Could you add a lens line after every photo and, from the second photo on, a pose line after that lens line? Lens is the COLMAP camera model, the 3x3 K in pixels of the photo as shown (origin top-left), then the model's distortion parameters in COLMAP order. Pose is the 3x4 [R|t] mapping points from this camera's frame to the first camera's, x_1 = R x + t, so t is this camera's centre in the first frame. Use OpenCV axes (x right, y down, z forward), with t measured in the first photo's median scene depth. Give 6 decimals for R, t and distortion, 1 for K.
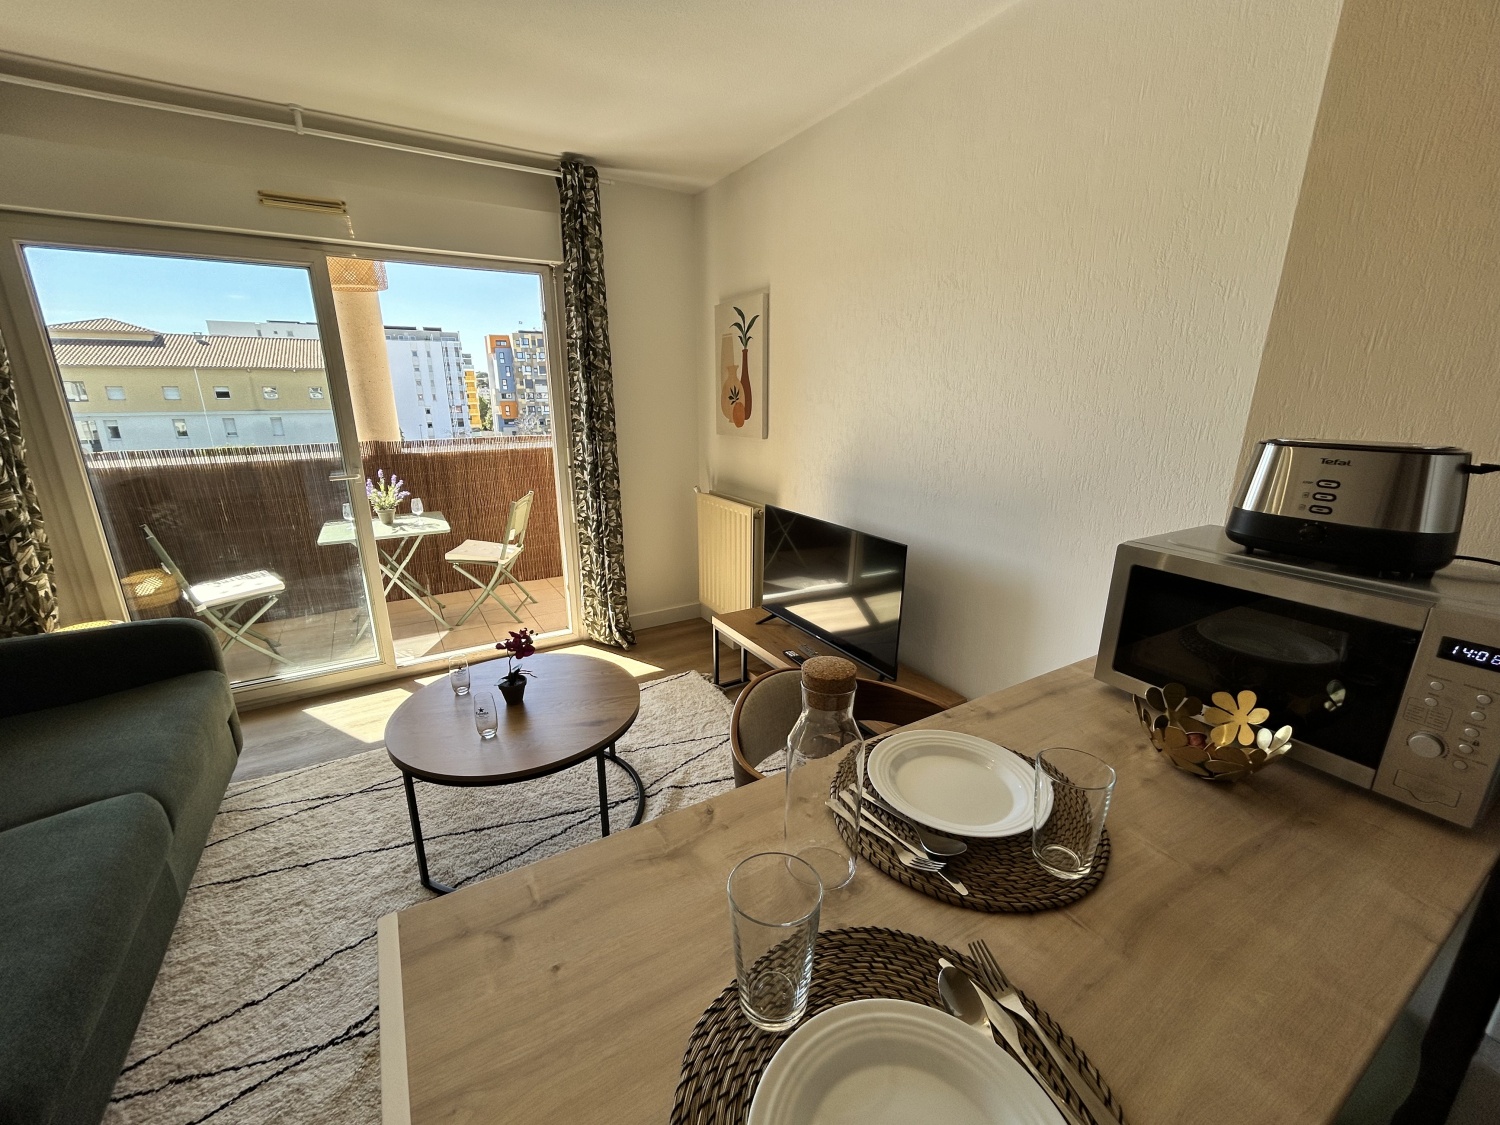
lens RADIAL K [[607.6, 0, 746.7], [0, 607.6, 563.0], [0, 0, 1]] dist [0.000074, 0.000040]
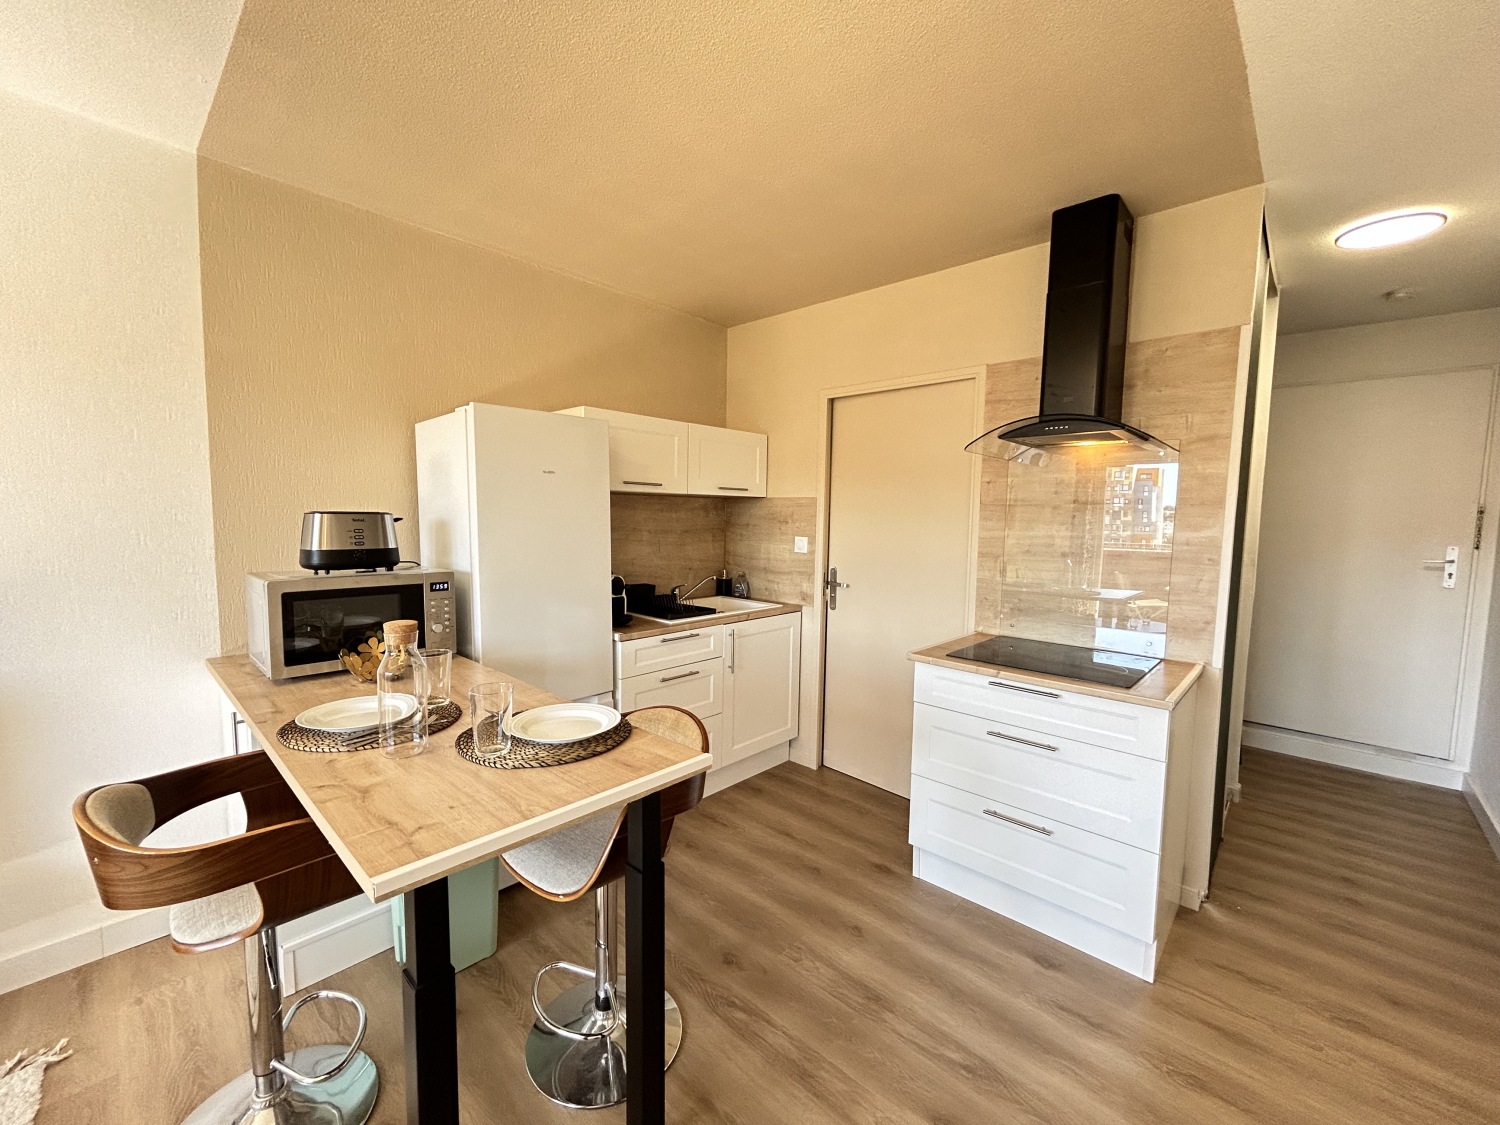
lens RADIAL K [[608.7, 0, 747.9], [0, 608.7, 561.8], [0, 0, 1]] dist [-0.002155, 0.001449]
pose [[-0.269172, -0.082797, 0.959527, -0.391090], [0.249916, 0.956165, 0.152614, -0.004155], [-0.930102, 0.280880, -0.236680, 0.086021]]
